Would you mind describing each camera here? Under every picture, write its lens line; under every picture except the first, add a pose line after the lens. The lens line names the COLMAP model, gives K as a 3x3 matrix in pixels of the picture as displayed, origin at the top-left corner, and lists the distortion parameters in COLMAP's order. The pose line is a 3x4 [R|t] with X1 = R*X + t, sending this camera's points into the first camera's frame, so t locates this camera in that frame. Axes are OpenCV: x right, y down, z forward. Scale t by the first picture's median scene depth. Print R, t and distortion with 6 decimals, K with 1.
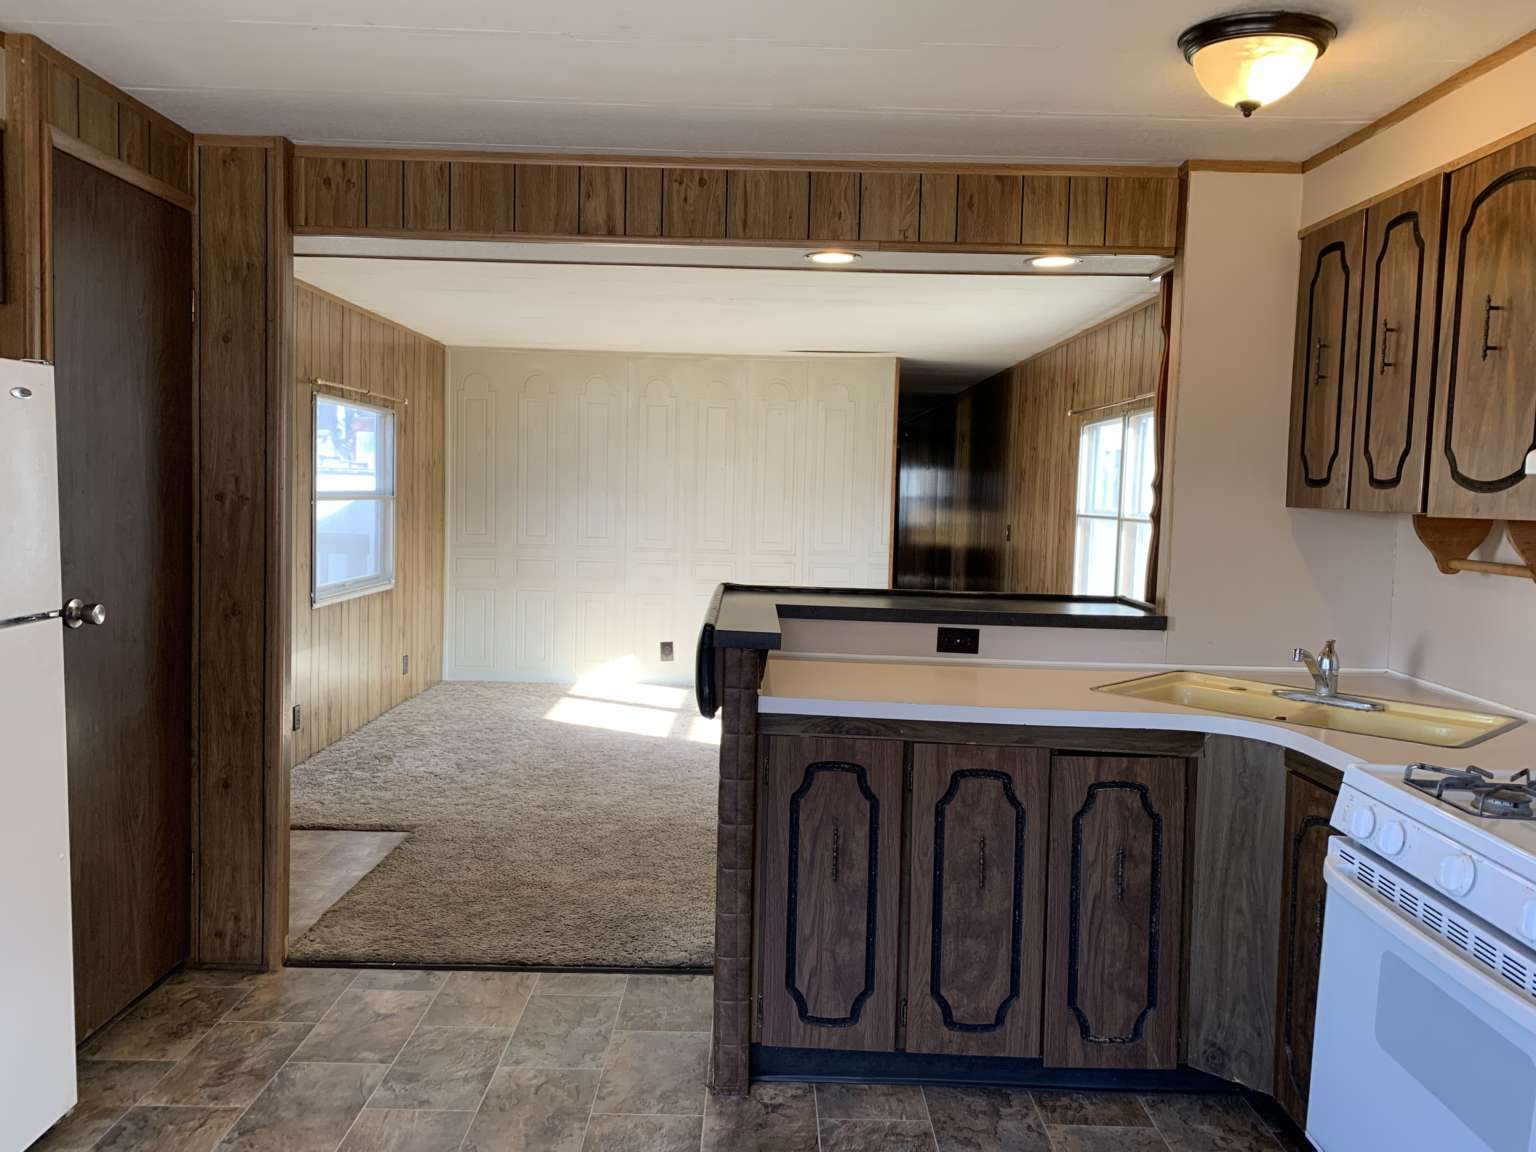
lens RADIAL K [[1165.7, 0, 782.5], [0, 1165.7, 574.6], [0, 0, 1]] dist [0.017070, -0.008821]
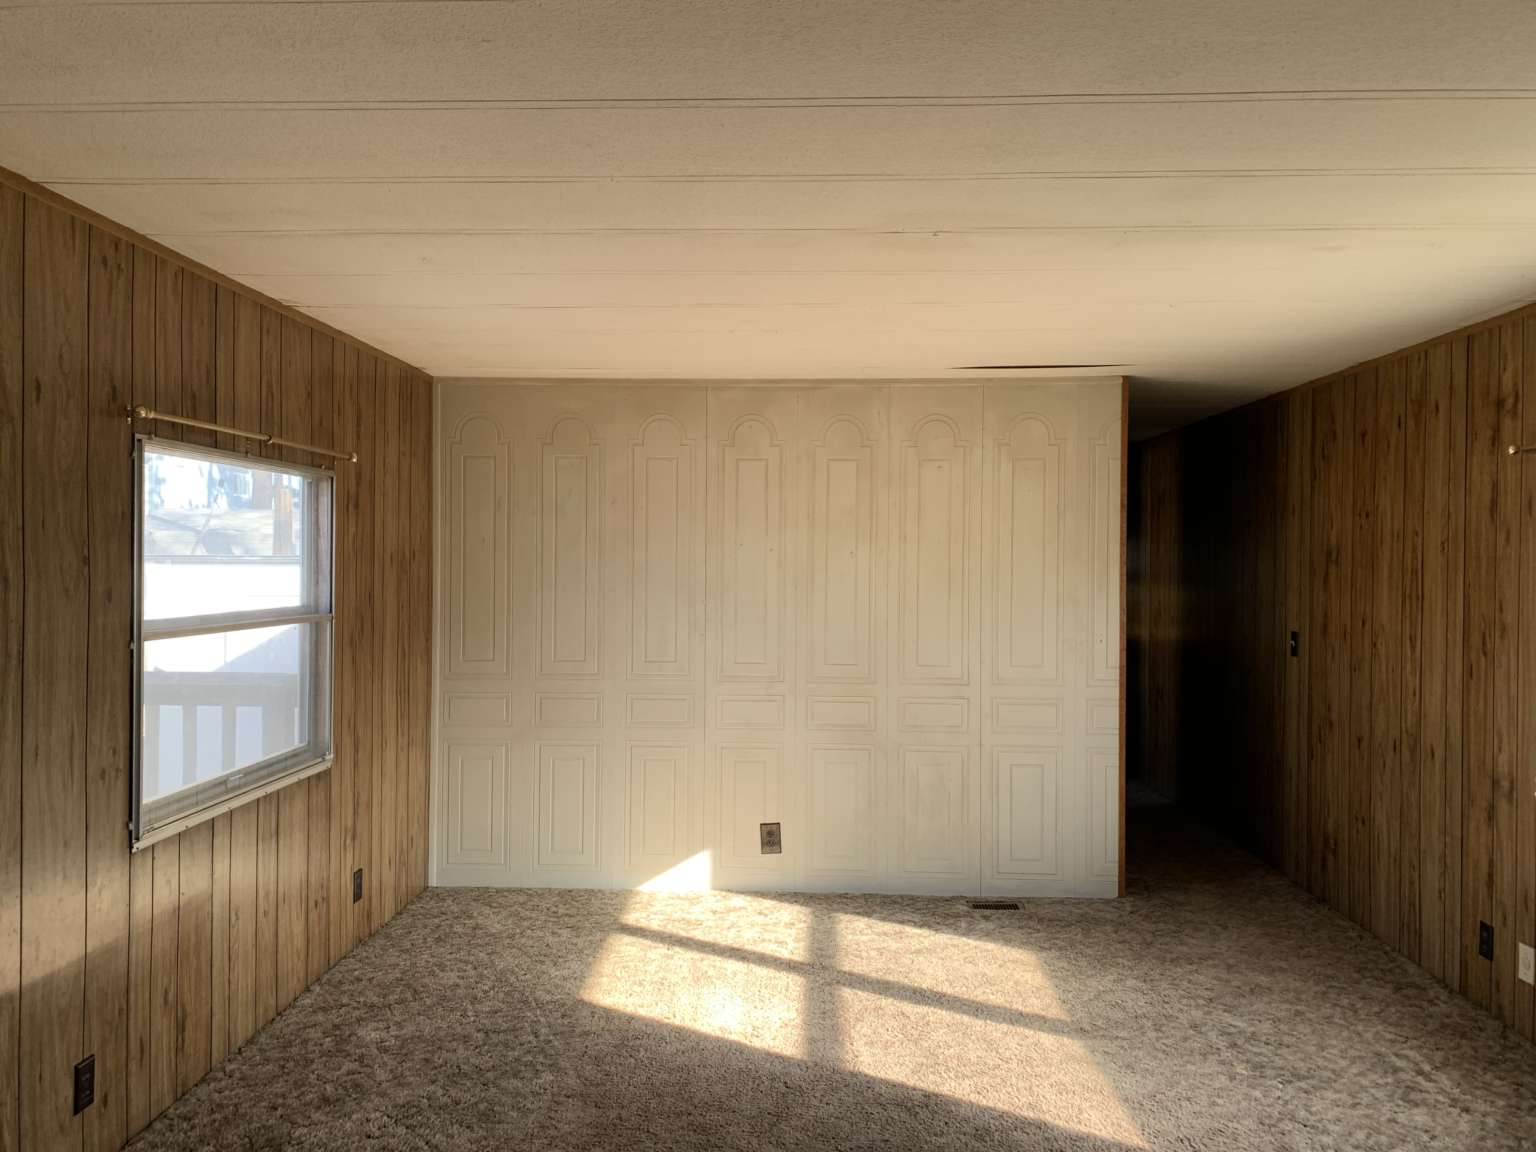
lens RADIAL K [[1165.7, 0, 758.9], [0, 1165.7, 574.4], [0, 0, 1]] dist [0.017070, -0.008821]
pose [[0.998253, -0.017690, -0.056374, -0.075668], [0.014297, 0.998094, -0.060031, -0.046222], [0.057329, 0.059121, 0.996603, 0.392817]]
